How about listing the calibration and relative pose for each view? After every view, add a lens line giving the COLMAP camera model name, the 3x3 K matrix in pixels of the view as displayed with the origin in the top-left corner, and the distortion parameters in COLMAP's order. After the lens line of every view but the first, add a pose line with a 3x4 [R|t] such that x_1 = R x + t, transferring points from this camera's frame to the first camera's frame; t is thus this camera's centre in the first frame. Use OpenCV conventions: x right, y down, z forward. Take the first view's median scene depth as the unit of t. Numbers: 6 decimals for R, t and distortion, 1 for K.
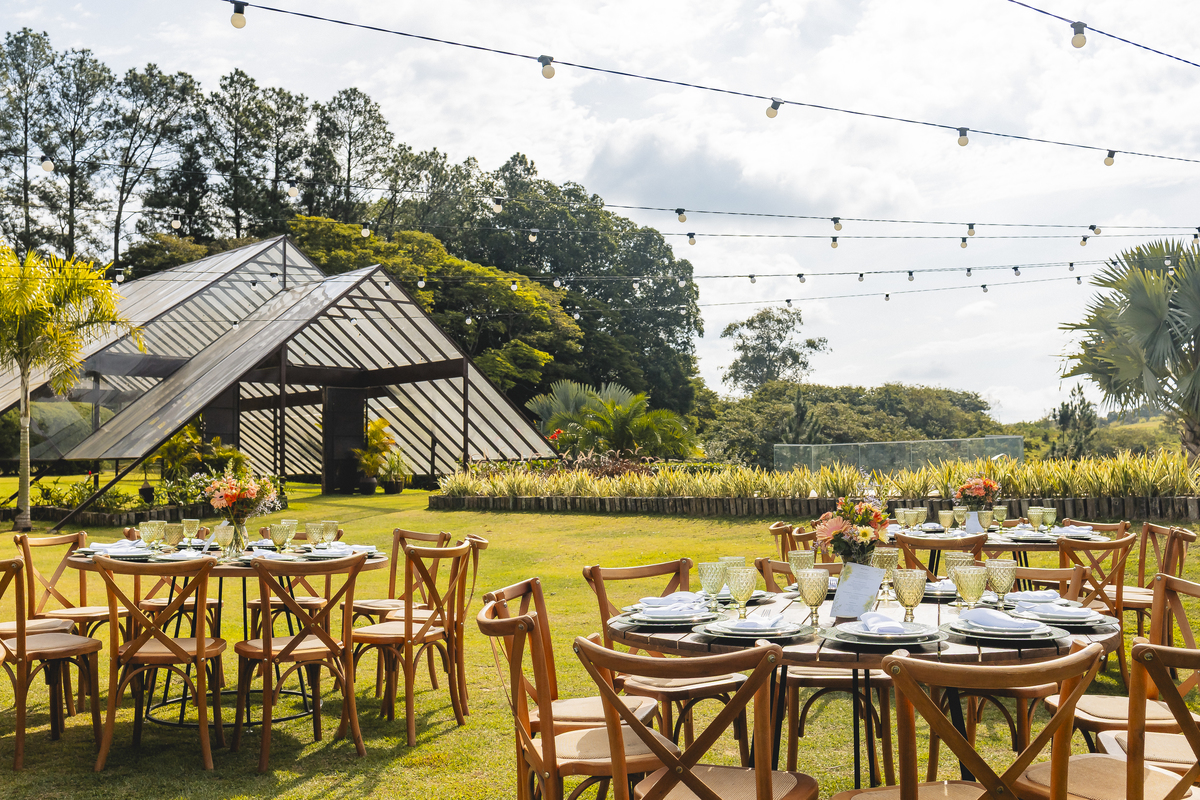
lens RADIAL K [[1243.8, 0, 600.0], [0, 1243.8, 400.0], [0, 0, 1]] dist [-0.024323, 0.026165]
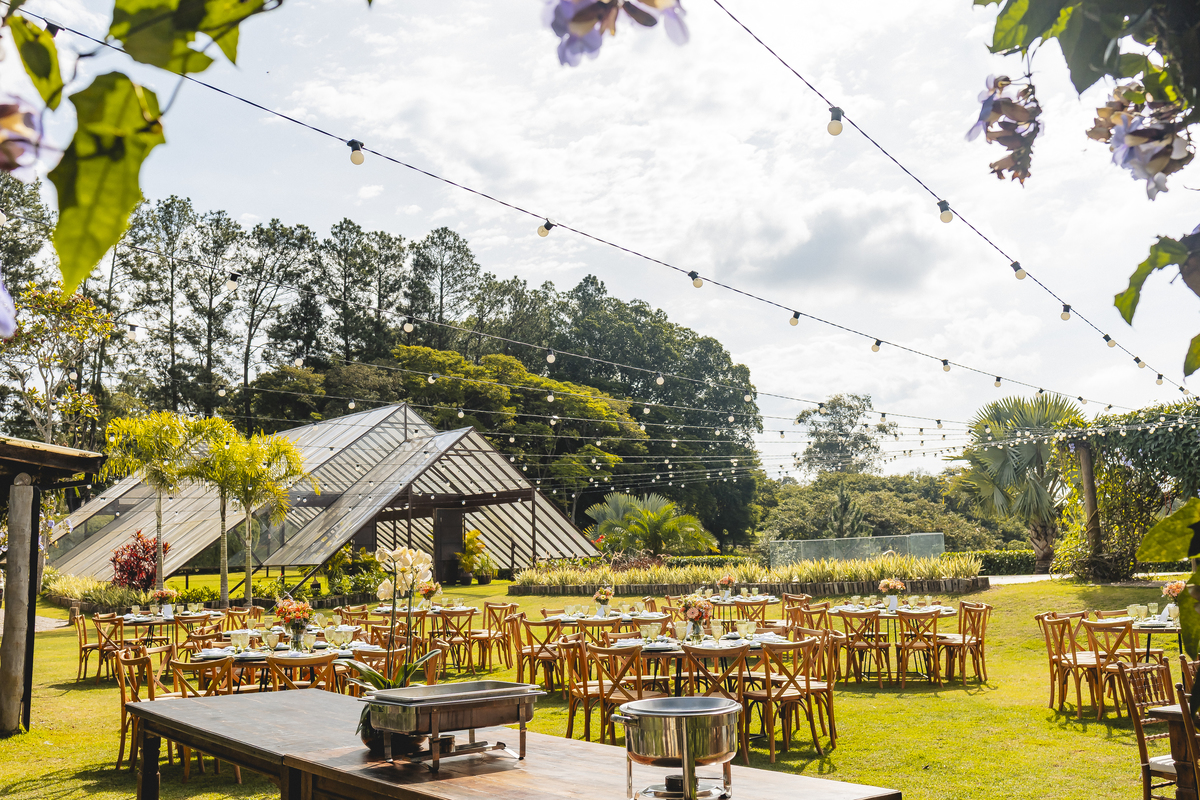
lens RADIAL K [[1212.1, 0, 600.0], [0, 1212.1, 400.0], [0, 0, 1]] dist [0.001423, -0.009453]
pose [[0.997334, -0.028433, -0.067199, 0.018410], [0.023593, 0.997144, -0.071740, -0.009181], [0.069047, 0.069963, 0.995157, -0.109656]]
